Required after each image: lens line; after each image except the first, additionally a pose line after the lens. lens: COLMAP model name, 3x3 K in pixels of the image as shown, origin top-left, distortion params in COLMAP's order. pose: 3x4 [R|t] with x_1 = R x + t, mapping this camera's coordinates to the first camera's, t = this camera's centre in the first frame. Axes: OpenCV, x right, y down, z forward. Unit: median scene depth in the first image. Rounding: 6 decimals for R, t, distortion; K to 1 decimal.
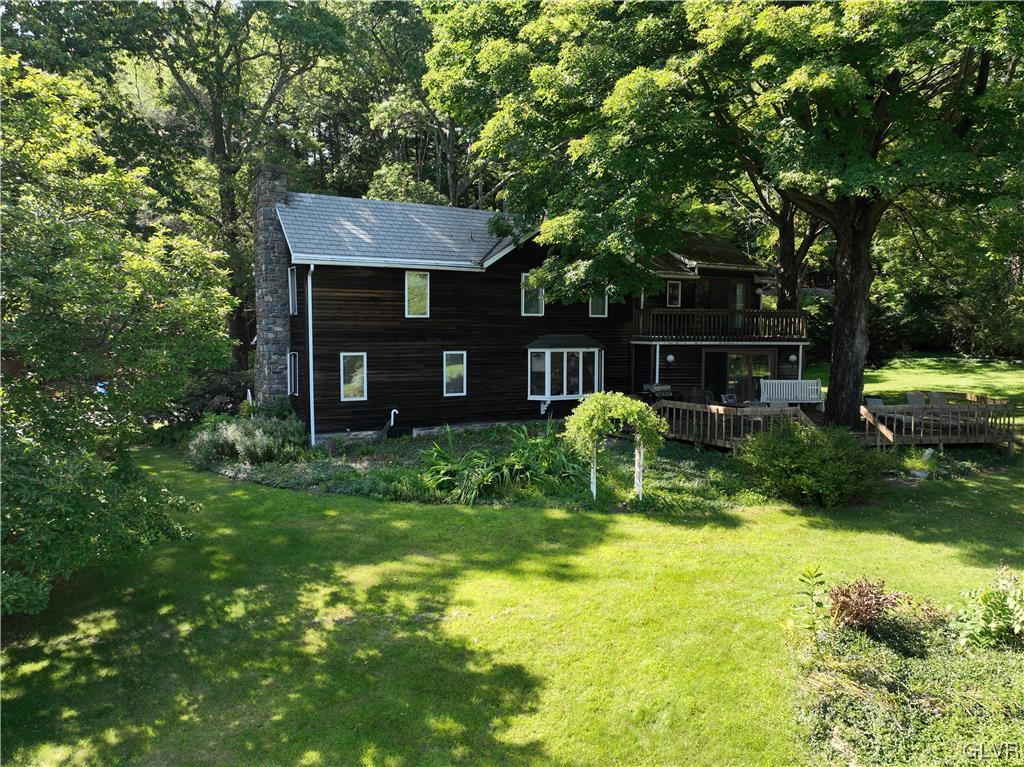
lens RADIAL K [[719.3, 0, 514.0], [0, 719.3, 383.1], [0, 0, 1]] dist [-0.009770, 0.003138]
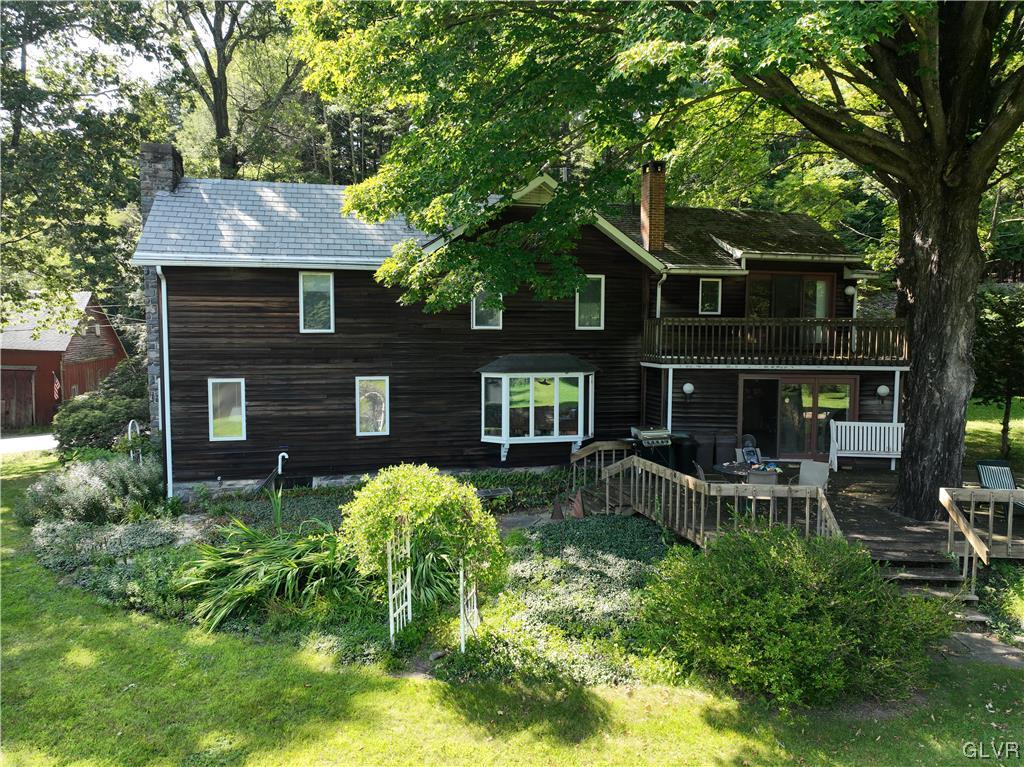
lens RADIAL K [[719.3, 0, 517.1], [0, 719.3, 380.6], [0, 0, 1]] dist [-0.009770, 0.003138]
pose [[0.969489, 0.016893, -0.244553, 0.252883], [-0.018007, 0.999835, -0.002323, -0.041357], [0.244474, 0.006656, 0.969633, 0.307065]]
